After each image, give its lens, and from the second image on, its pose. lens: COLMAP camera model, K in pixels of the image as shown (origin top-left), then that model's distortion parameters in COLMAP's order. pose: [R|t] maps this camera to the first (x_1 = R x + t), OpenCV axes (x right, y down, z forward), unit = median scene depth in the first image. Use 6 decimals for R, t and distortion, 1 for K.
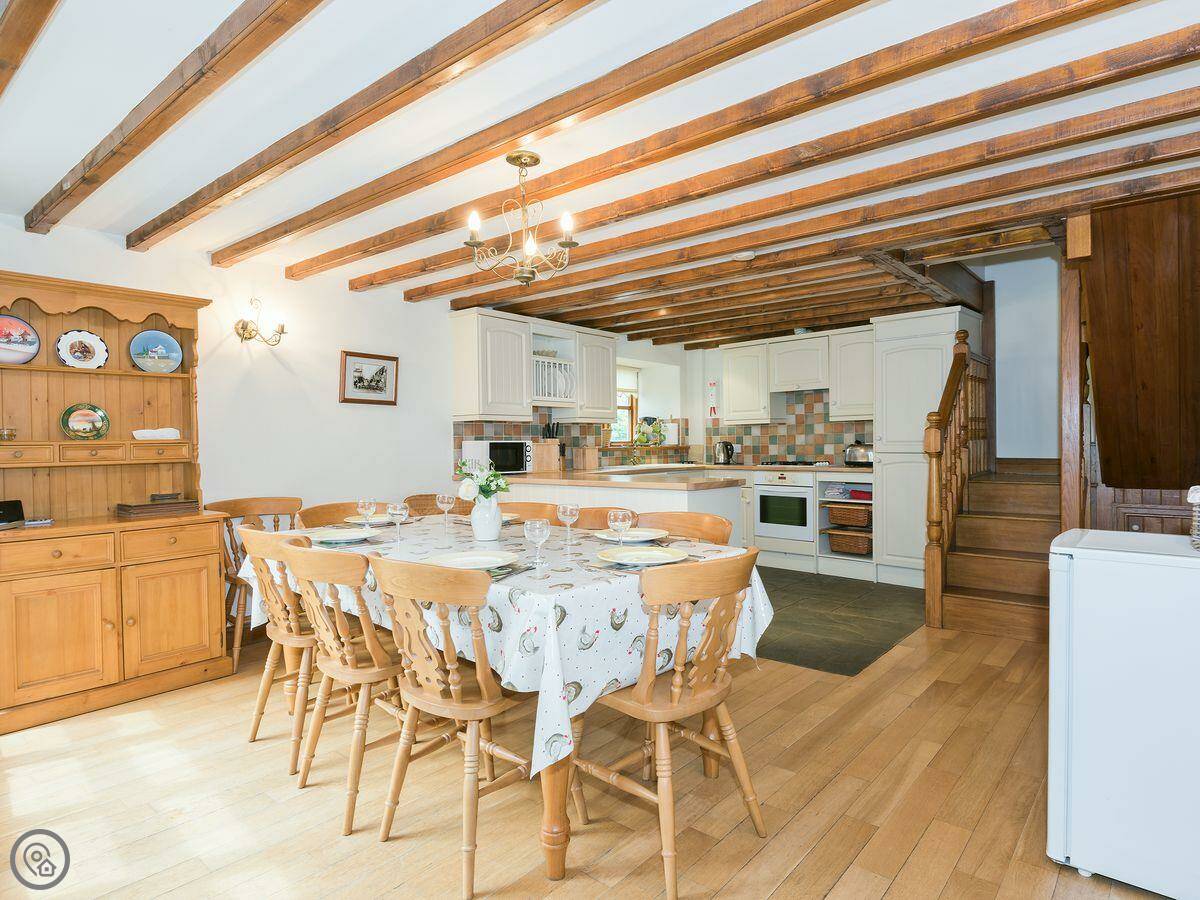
lens RADIAL K [[676.0, 0, 602.2], [0, 676.0, 446.5], [0, 0, 1]] dist [-0.008119, -0.001023]
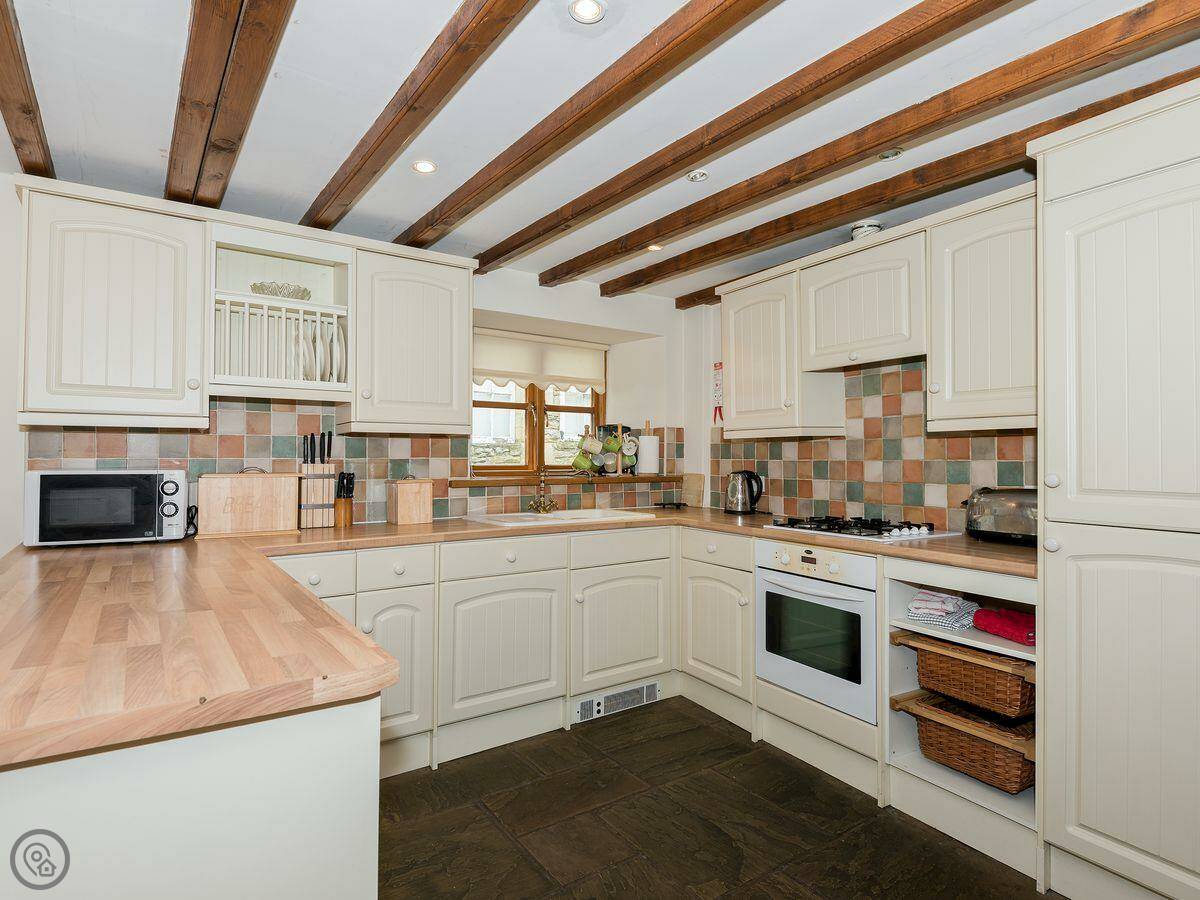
lens RADIAL K [[644.8, 0, 599.5], [0, 644.8, 450.7], [0, 0, 1]] dist [-0.003137, -0.002941]
pose [[0.967059, 0.011600, -0.254289, 0.234233], [-0.014720, 0.999838, -0.010368, -0.017799], [0.254128, 0.013770, 0.967073, 0.546015]]
